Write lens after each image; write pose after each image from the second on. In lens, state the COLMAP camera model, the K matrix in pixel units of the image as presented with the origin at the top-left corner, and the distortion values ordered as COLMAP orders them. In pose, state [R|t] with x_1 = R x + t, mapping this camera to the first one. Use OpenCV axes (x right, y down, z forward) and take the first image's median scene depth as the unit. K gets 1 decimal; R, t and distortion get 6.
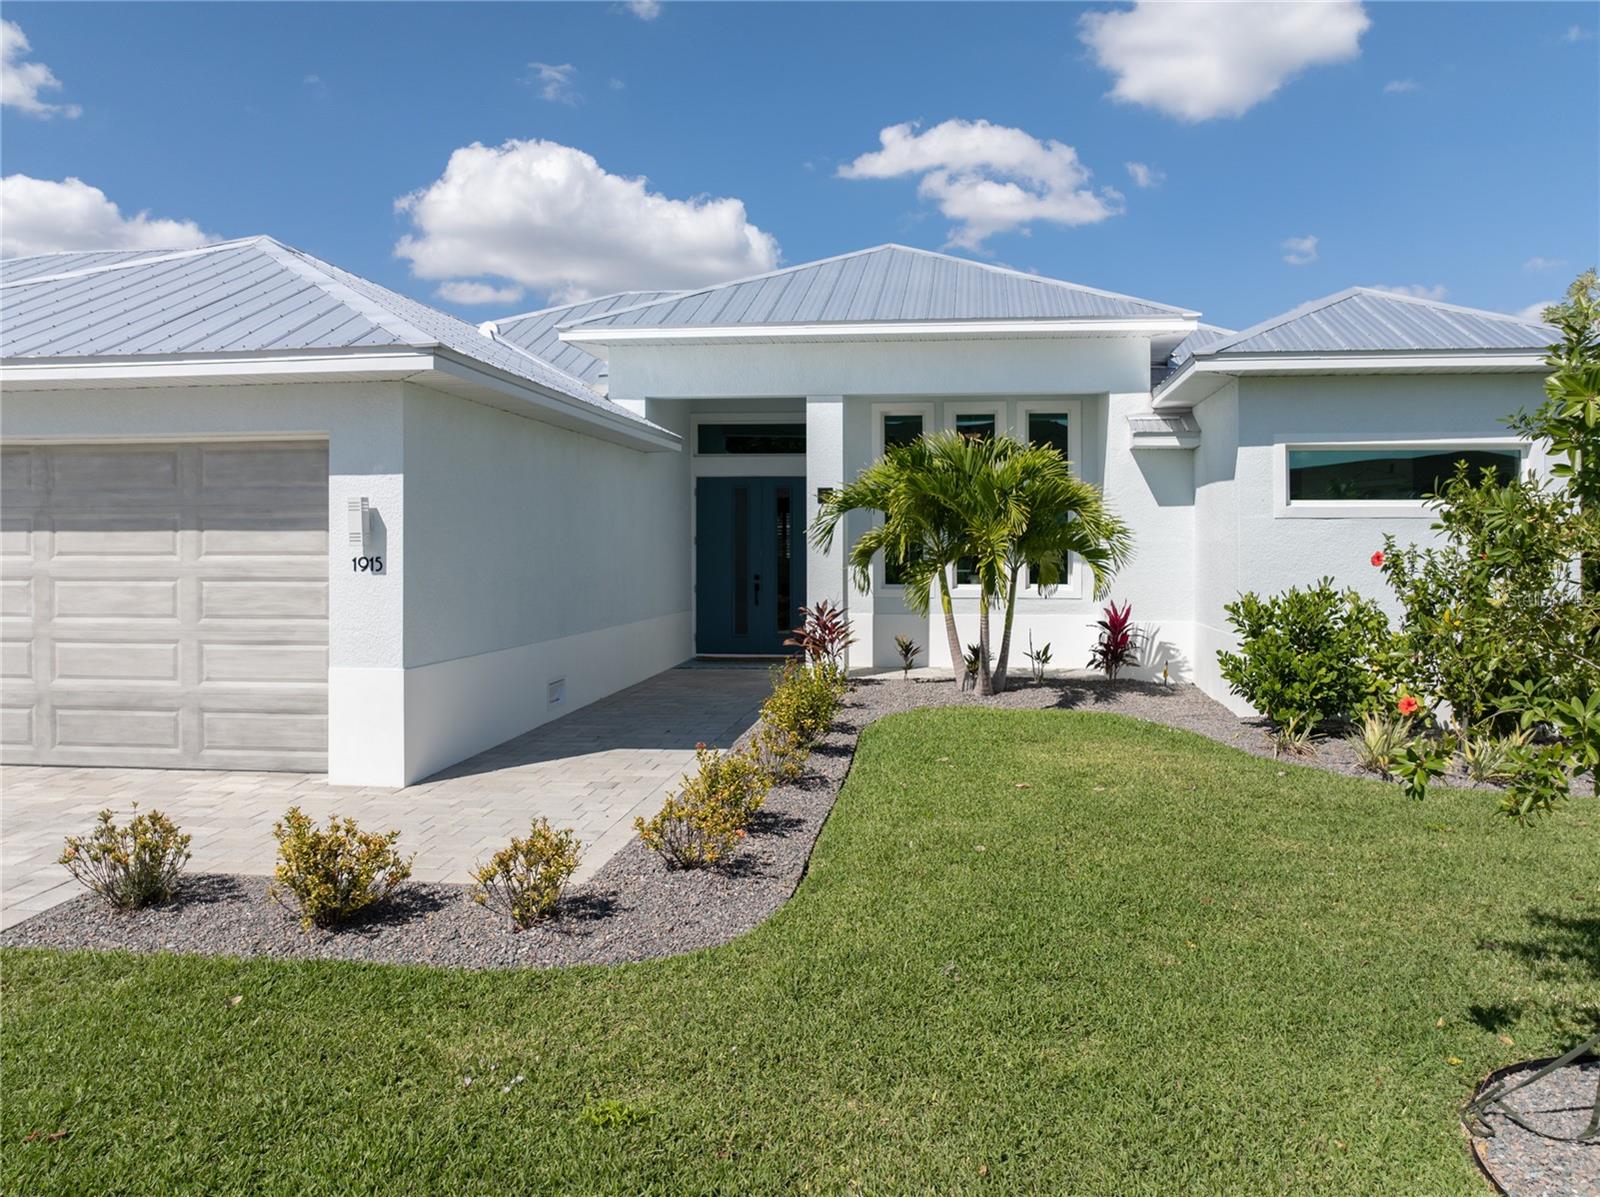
lens RADIAL K [[1136.9, 0, 893.1], [0, 1136.9, 545.8], [0, 0, 1]] dist [-0.045787, -0.002394]
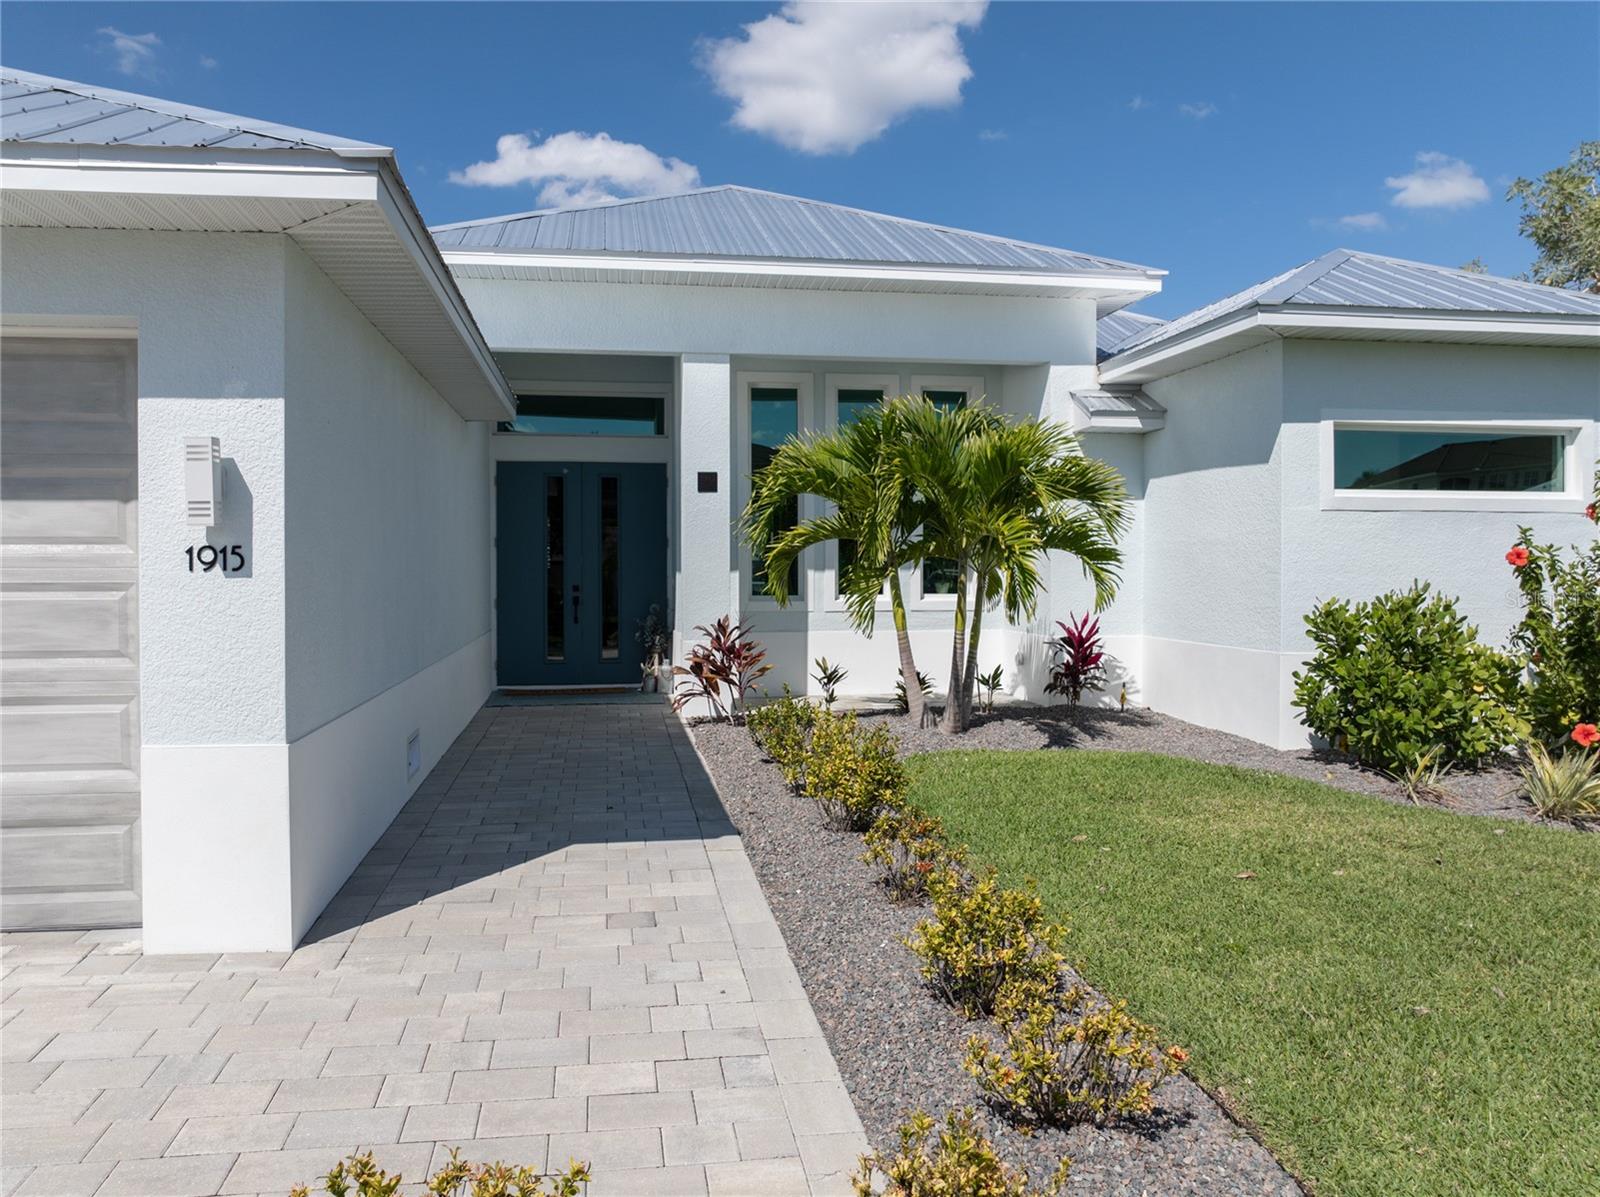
lens RADIAL K [[1127.1, 0, 785.3], [0, 1127.1, 589.1], [0, 0, 1]] dist [-0.040197, 0.003898]
pose [[0.972285, -0.006062, 0.233720, -0.238212], [0.000451, 0.999711, 0.024053, 0.013626], [-0.233798, -0.023281, 0.972006, 0.292021]]
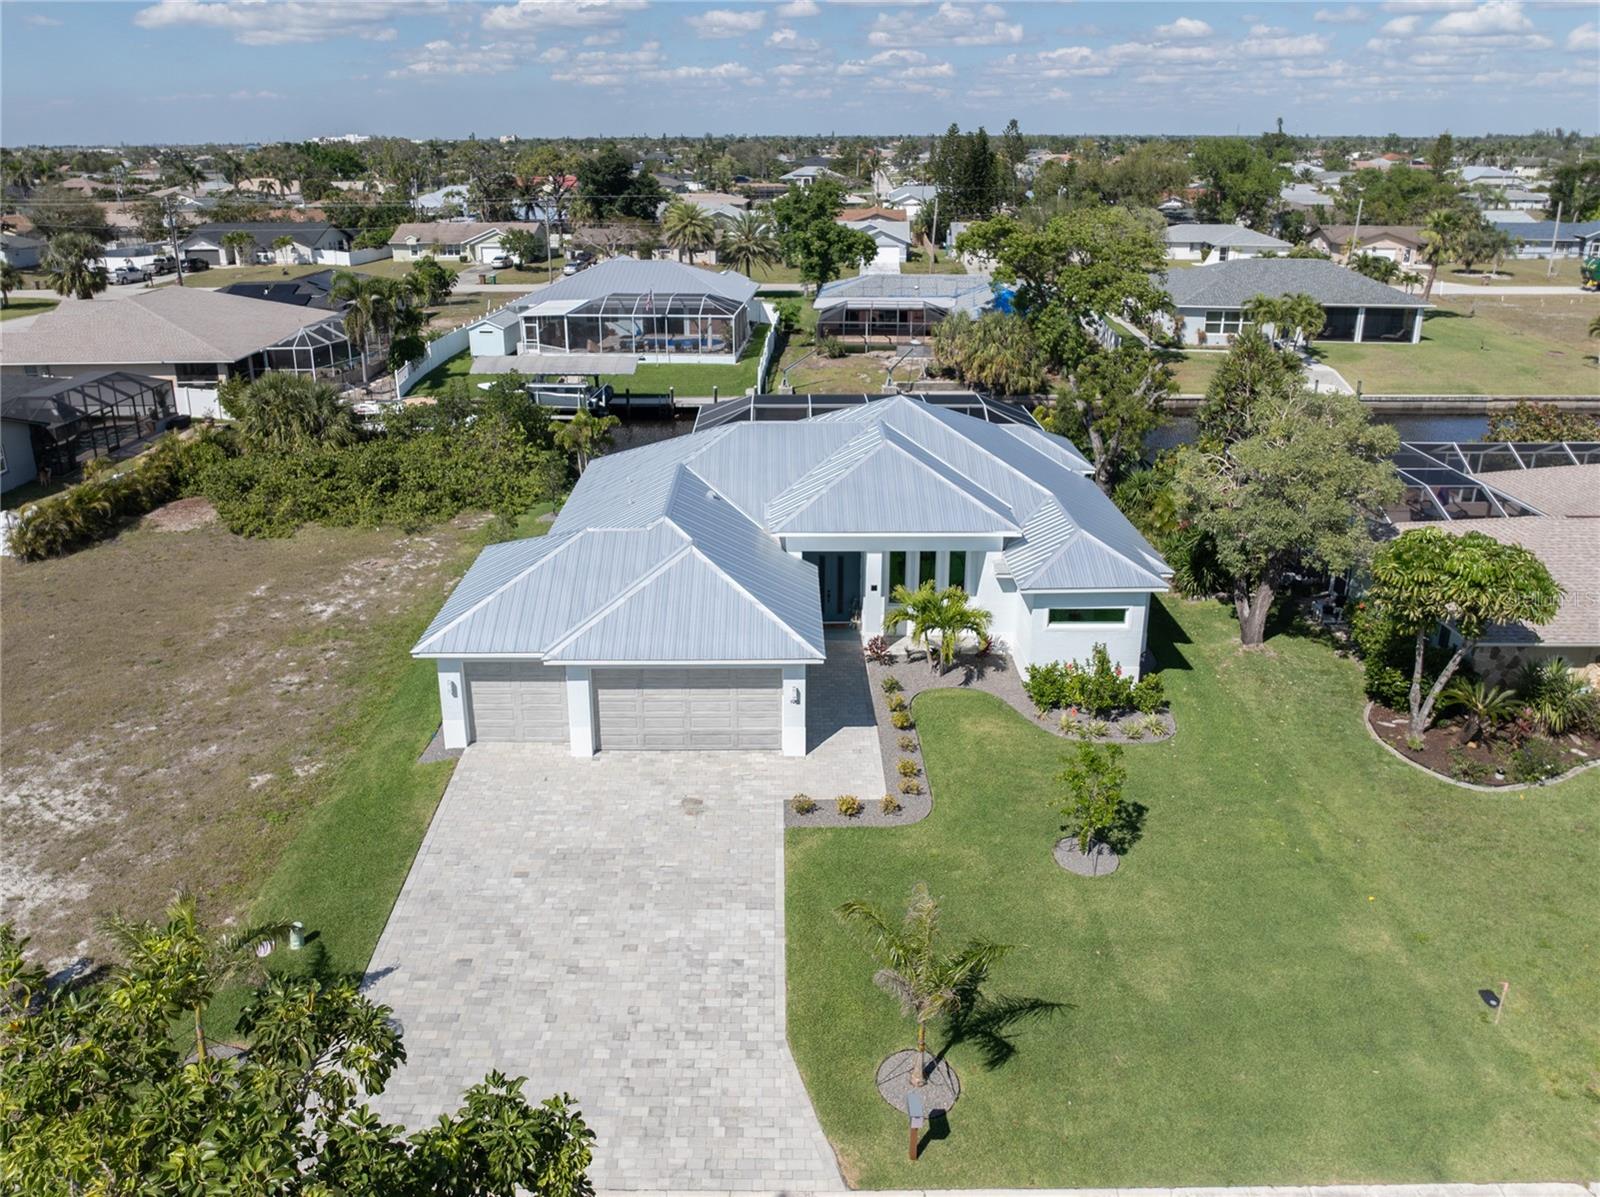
lens RADIAL K [[1155.2, 0, 788.5], [0, 1155.2, 481.9], [0, 0, 1]] dist [-0.025675, -0.002117]
pose [[0.996283, -0.026288, 0.082036, -0.575042], [0.000673, 0.954648, 0.297738, -1.311636], [-0.086142, -0.296576, 0.951116, -1.729519]]
